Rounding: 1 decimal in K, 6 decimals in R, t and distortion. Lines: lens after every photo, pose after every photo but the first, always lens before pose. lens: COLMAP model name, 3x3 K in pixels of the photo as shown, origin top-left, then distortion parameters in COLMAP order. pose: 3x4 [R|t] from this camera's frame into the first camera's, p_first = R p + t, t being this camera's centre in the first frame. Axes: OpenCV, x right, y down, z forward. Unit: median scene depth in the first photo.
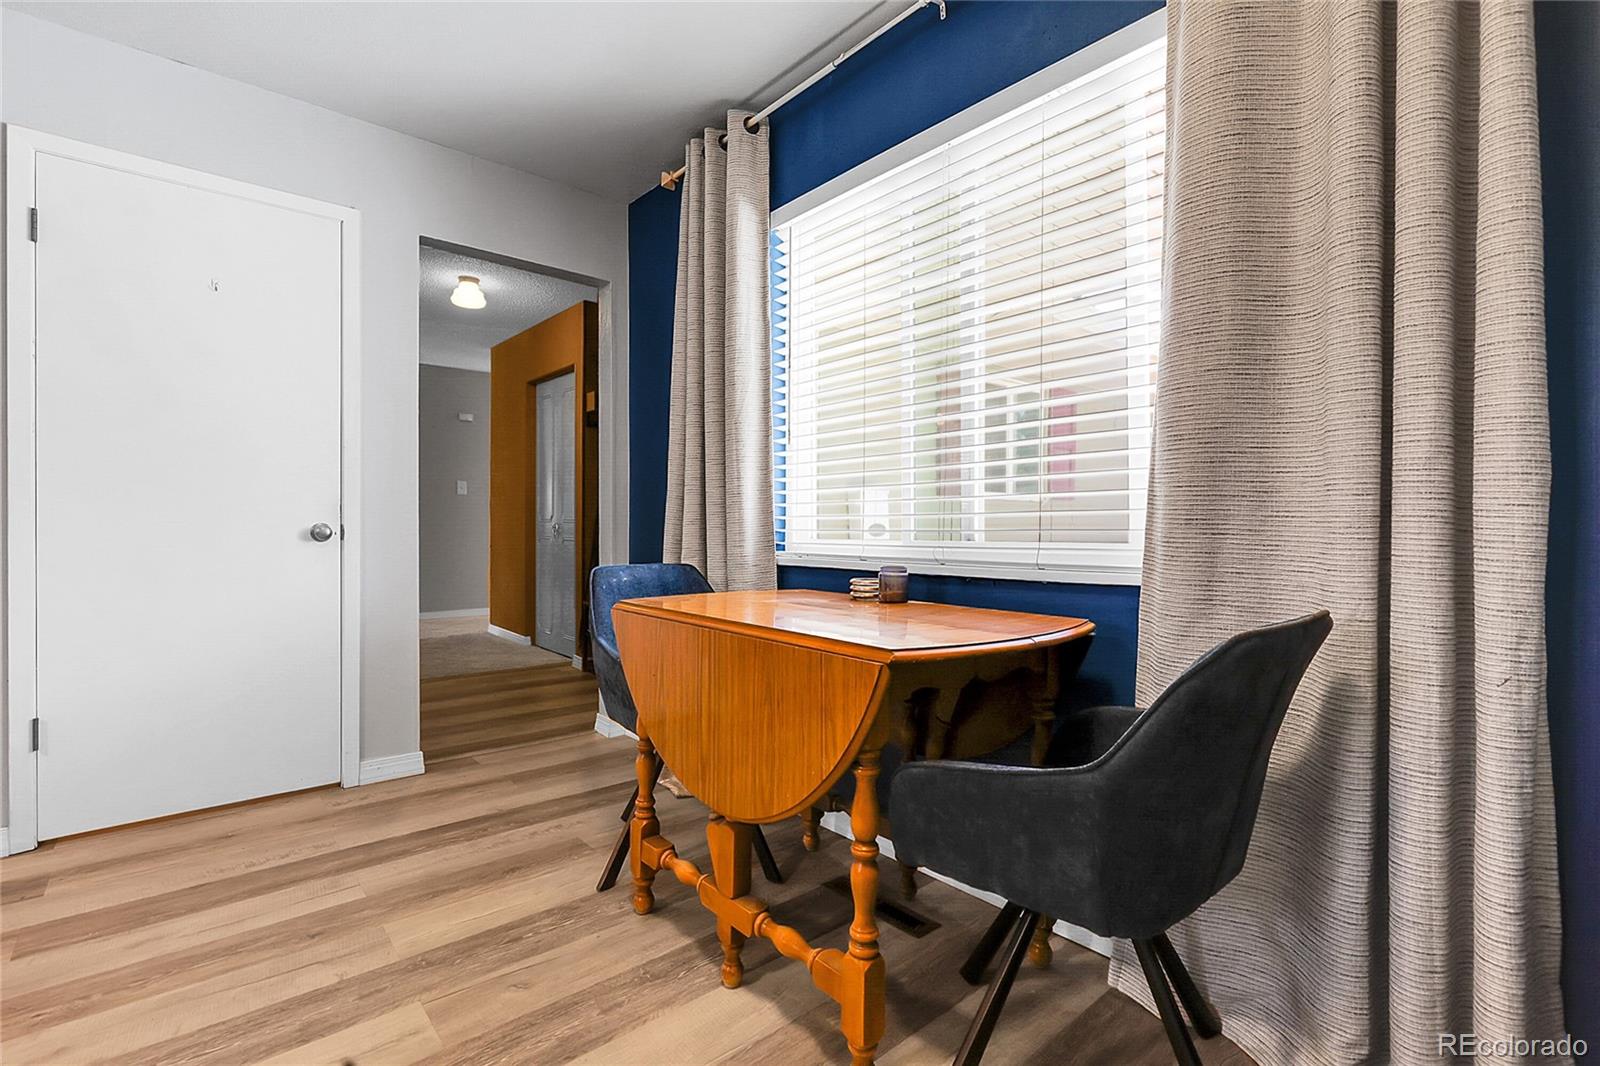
lens RADIAL K [[729.9, 0, 800.0], [0, 729.9, 533.0], [0, 0, 1]] dist [0.001046, -0.000003]
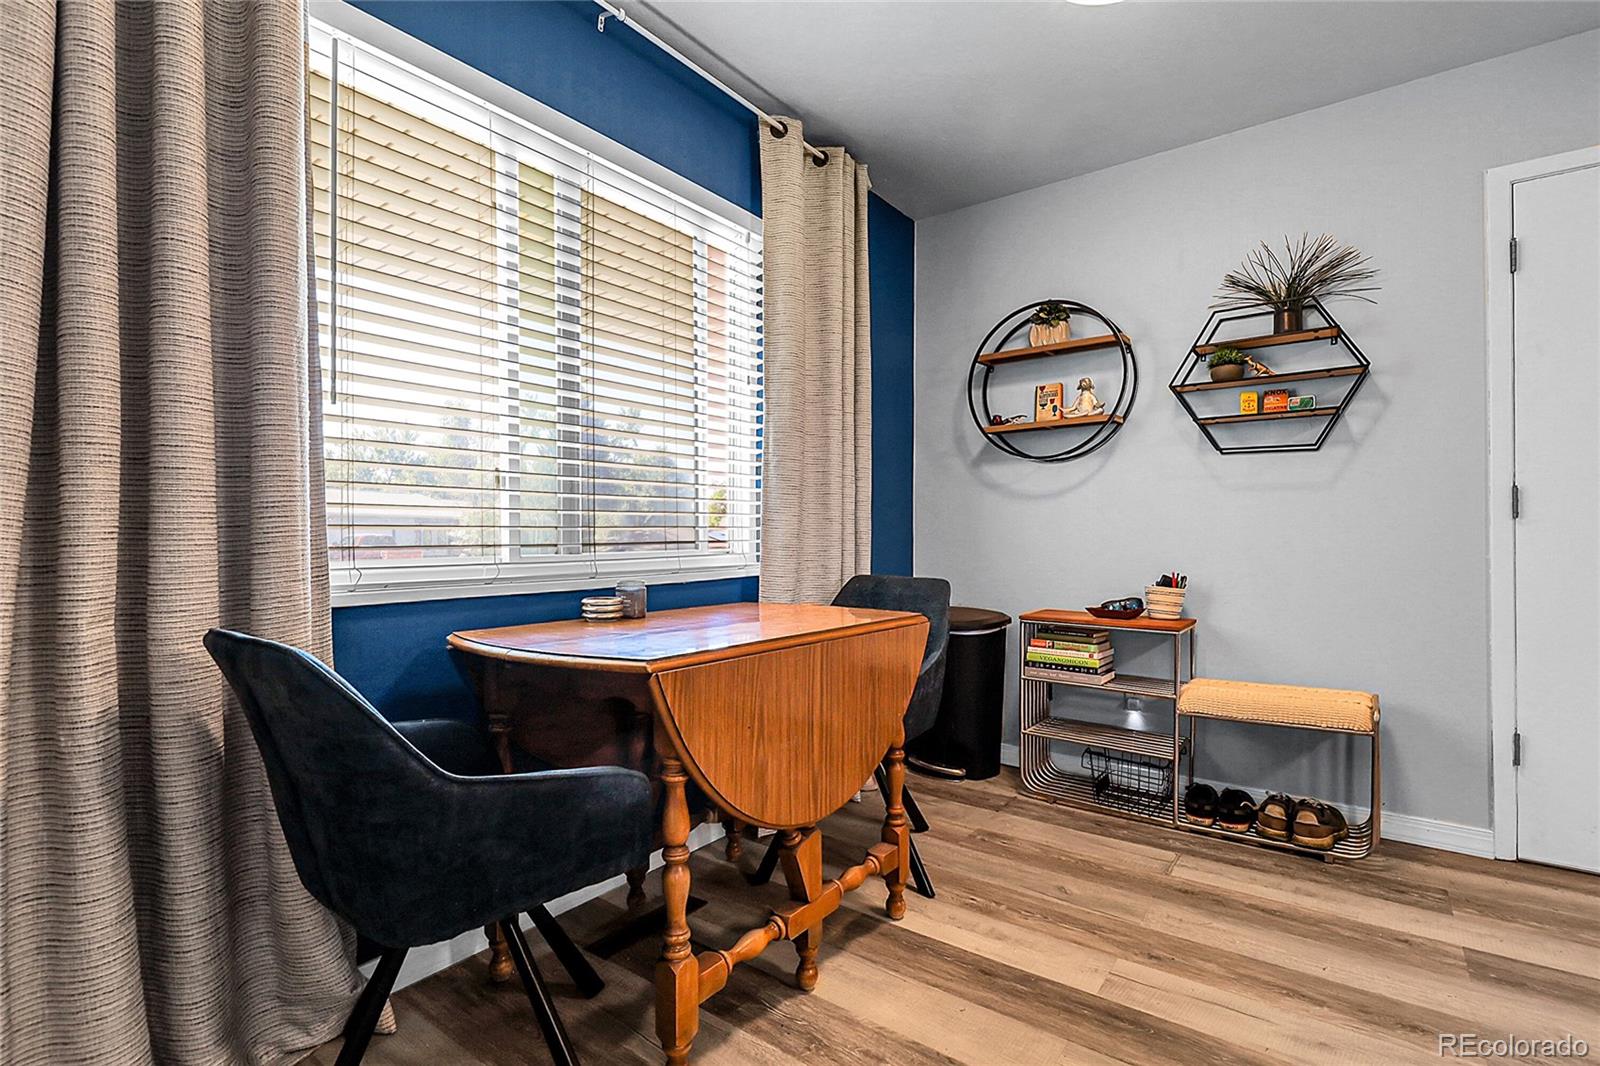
lens RADIAL K [[729.9, 0, 800.0], [0, 729.9, 533.0], [0, 0, 1]] dist [0.001046, -0.000003]
pose [[-0.195555, -0.005879, 0.980675, -1.061732], [0.012649, 0.999884, 0.008517, -0.029472], [-0.980611, 0.014070, -0.195458, 1.162529]]
